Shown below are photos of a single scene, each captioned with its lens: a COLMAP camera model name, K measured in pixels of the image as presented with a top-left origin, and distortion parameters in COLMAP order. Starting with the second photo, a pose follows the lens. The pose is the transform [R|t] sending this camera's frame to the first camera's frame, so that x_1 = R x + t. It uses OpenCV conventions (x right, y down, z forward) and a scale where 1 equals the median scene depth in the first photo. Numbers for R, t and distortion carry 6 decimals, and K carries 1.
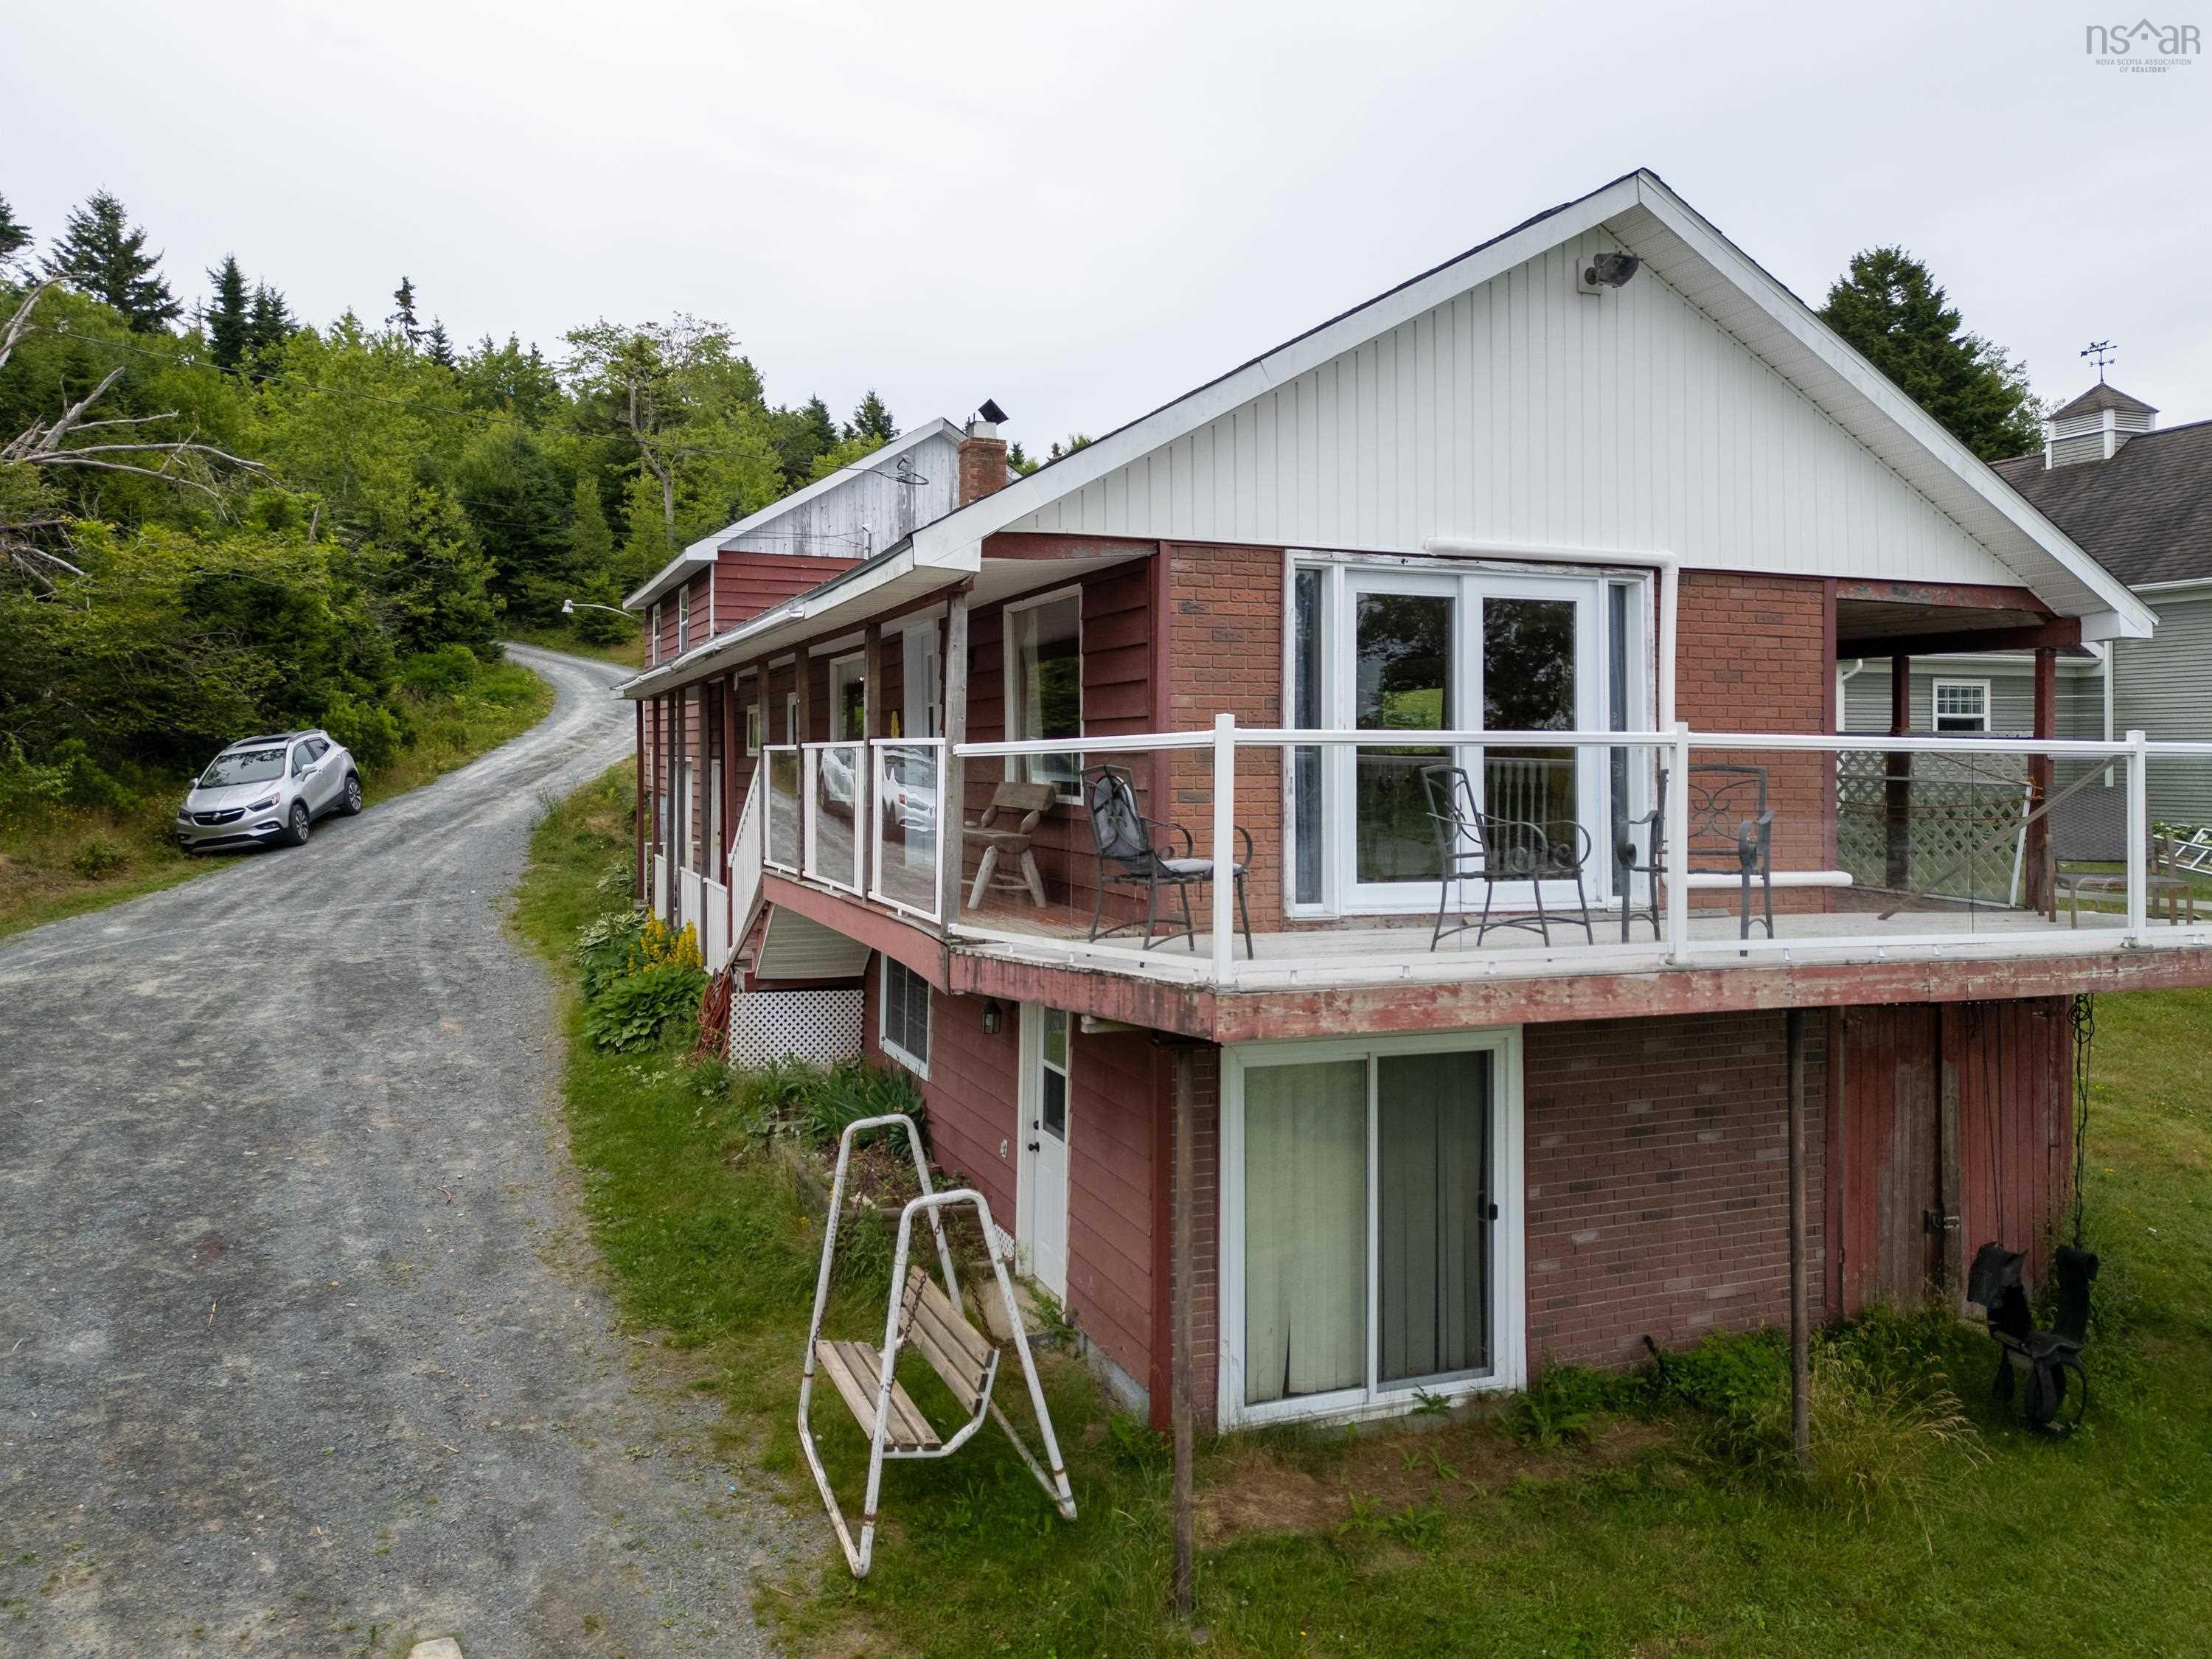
lens RADIAL K [[1576.4, 0, 1104.3], [0, 1576.4, 766.7], [0, 0, 1]] dist [0.086476, -0.091970]
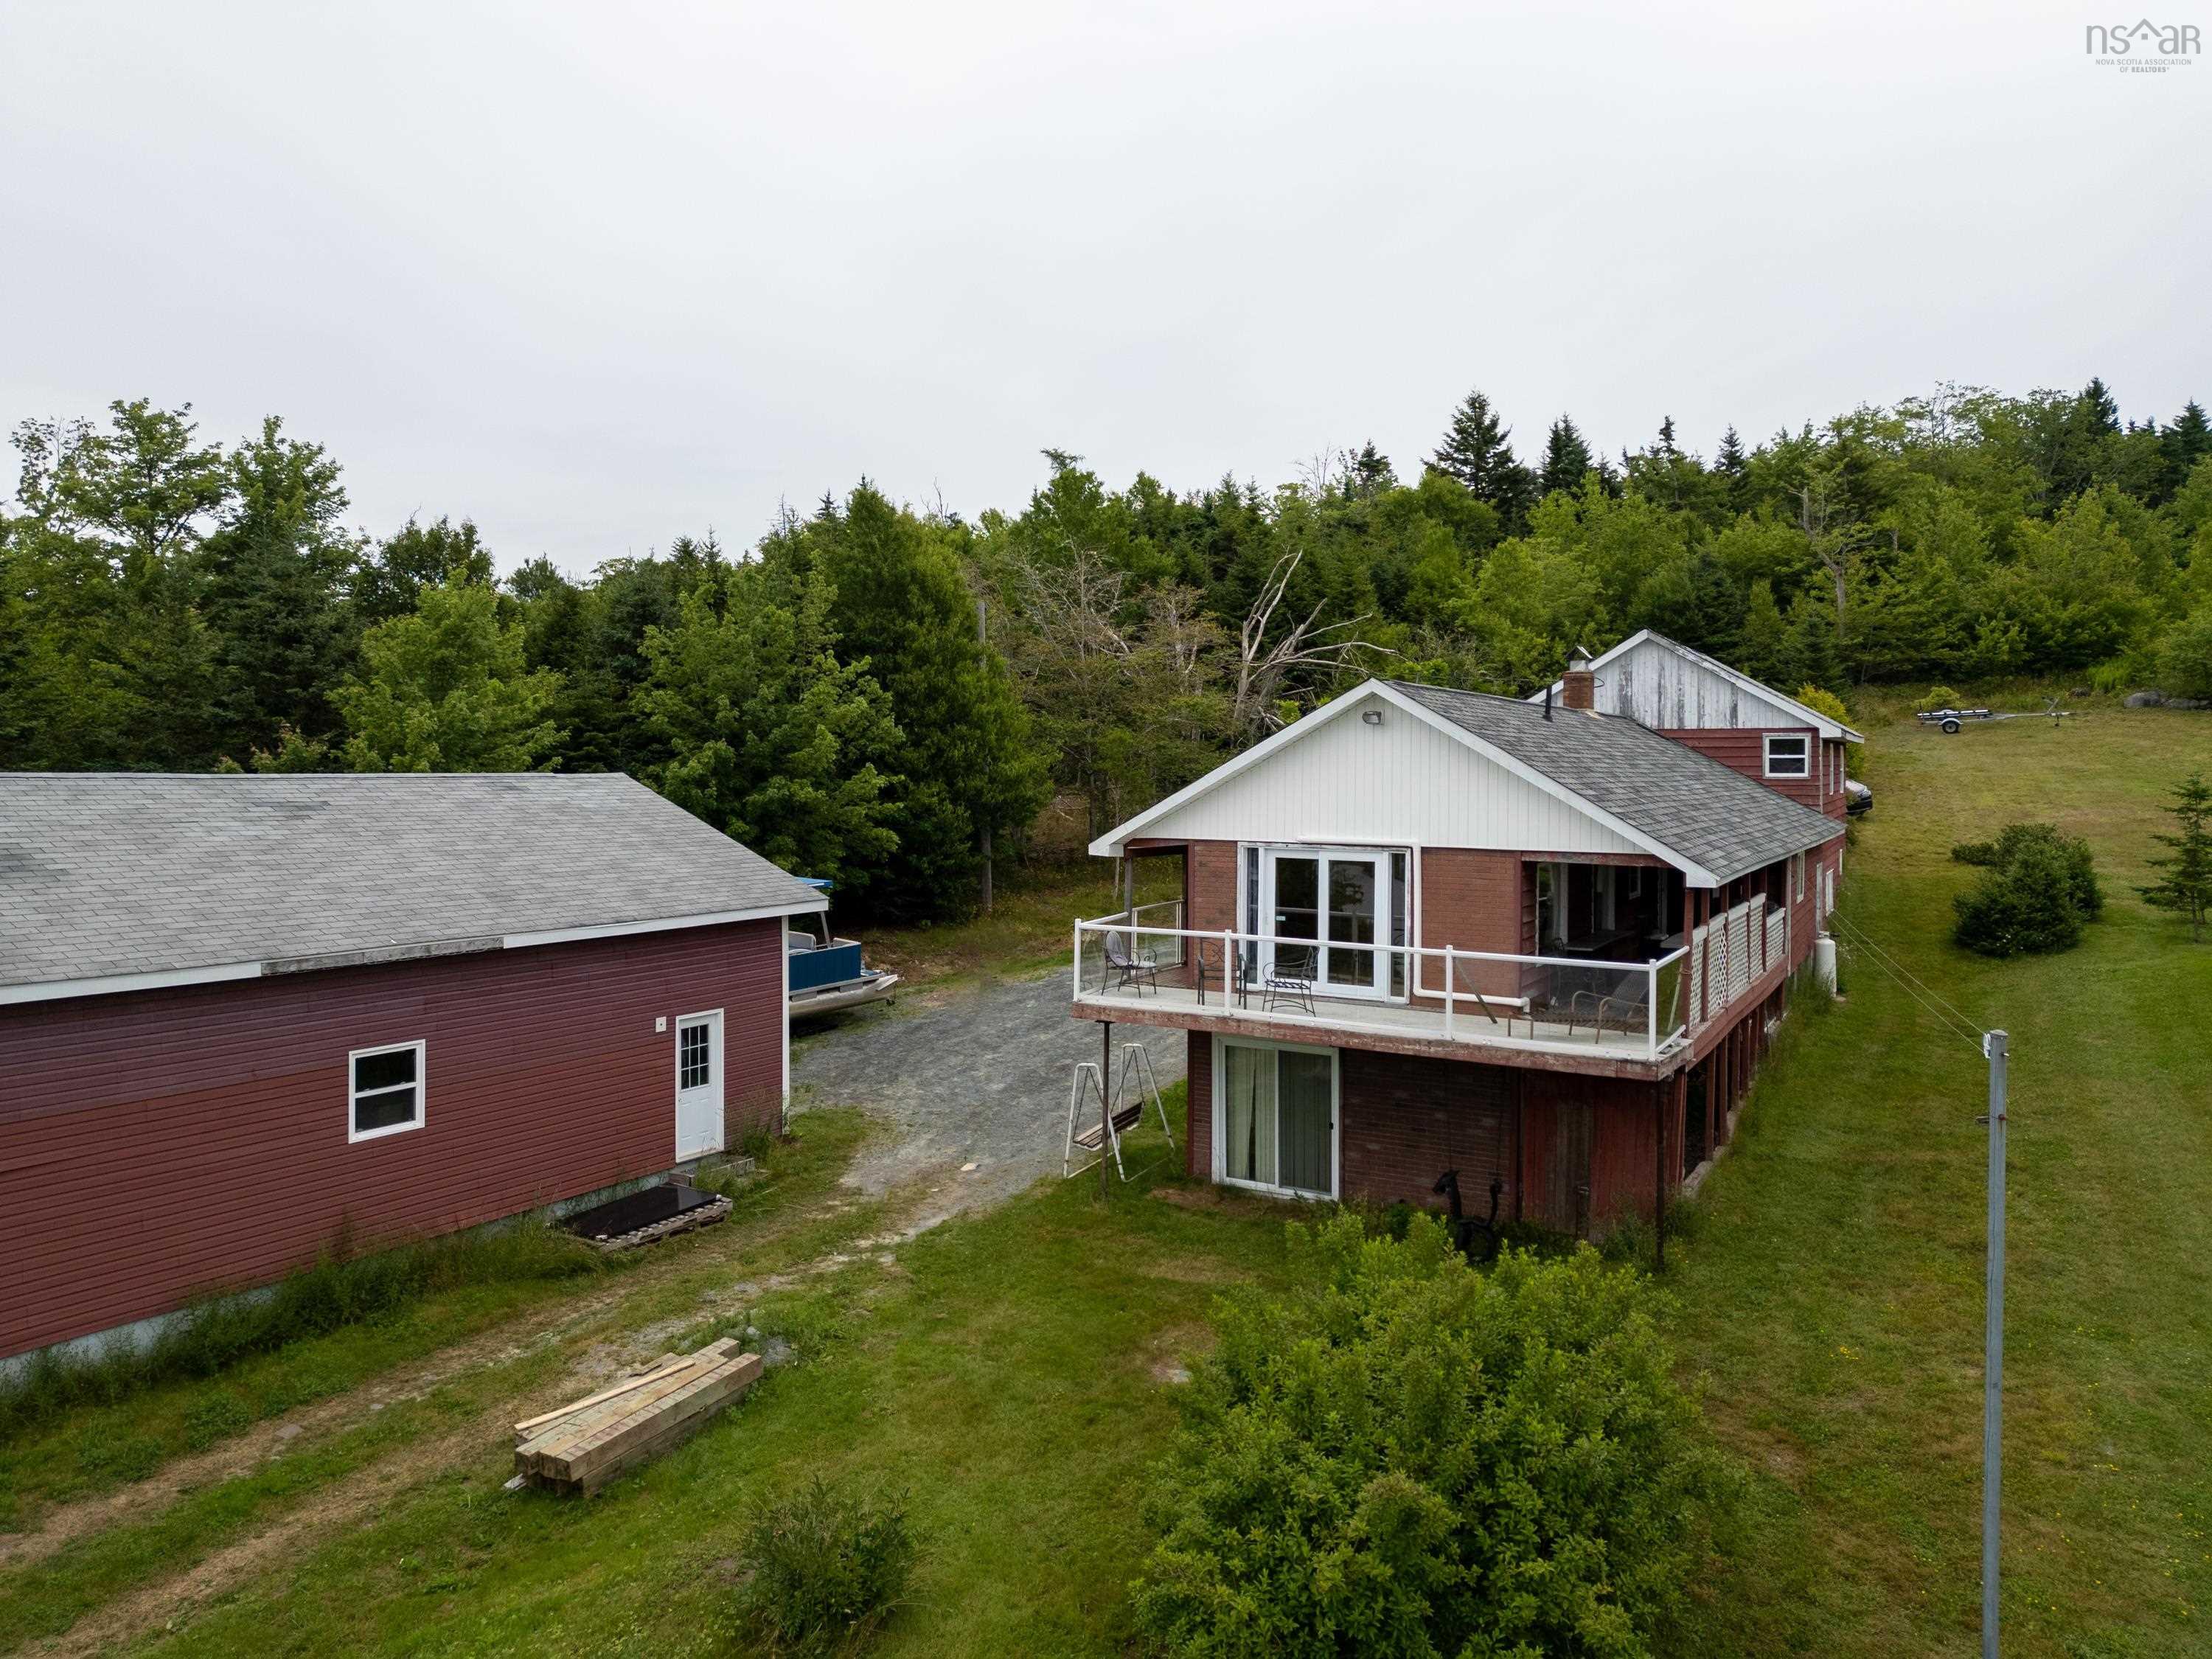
lens RADIAL K [[1542.8, 0, 1121.1], [0, 1542.8, 823.8], [0, 0, 1]] dist [0.105092, -0.091278]
pose [[0.635643, 0.027725, -0.771485, 1.725608], [-0.006170, 0.999505, 0.030836, -0.219872], [0.771958, -0.014841, 0.635500, -0.640123]]
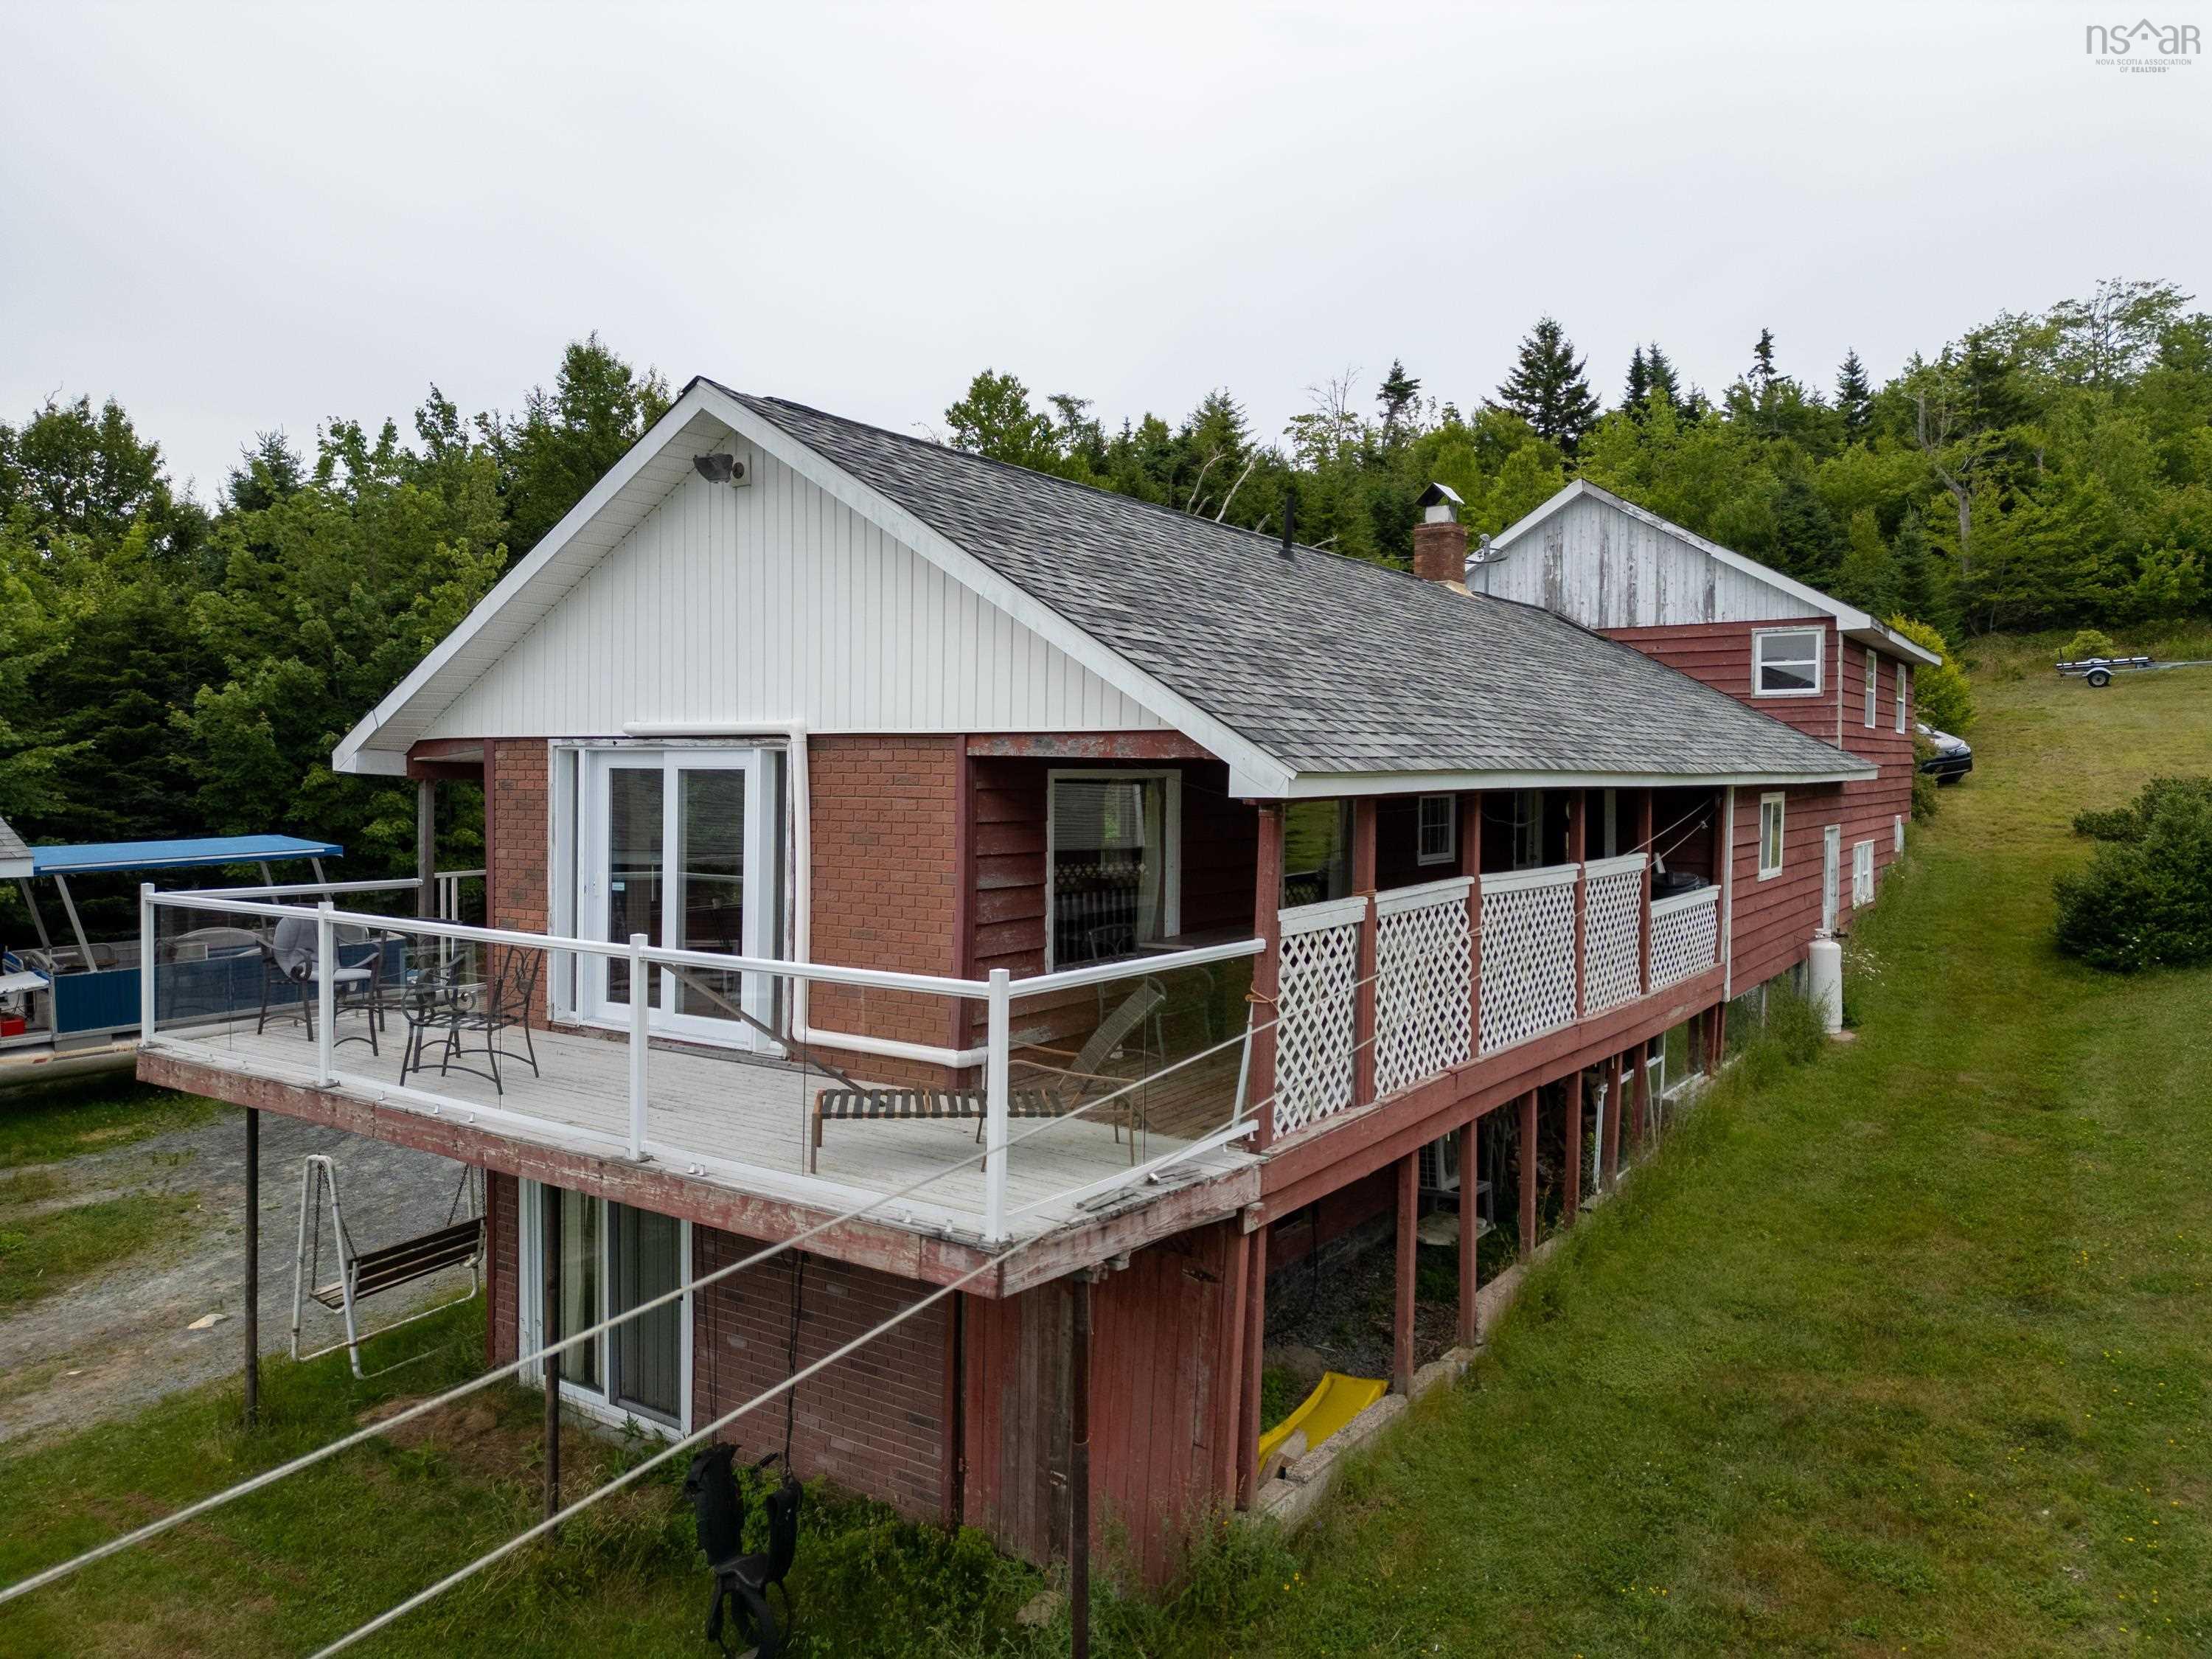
lens RADIAL K [[1526.1, 0, 1106.9], [0, 1526.1, 864.0], [0, 0, 1]] dist [0.096256, -0.088939]
pose [[0.558063, 0.048128, -0.828402, 1.309581], [-0.006188, 0.998530, 0.053844, -0.096748], [0.829775, -0.024923, 0.557541, 0.612738]]
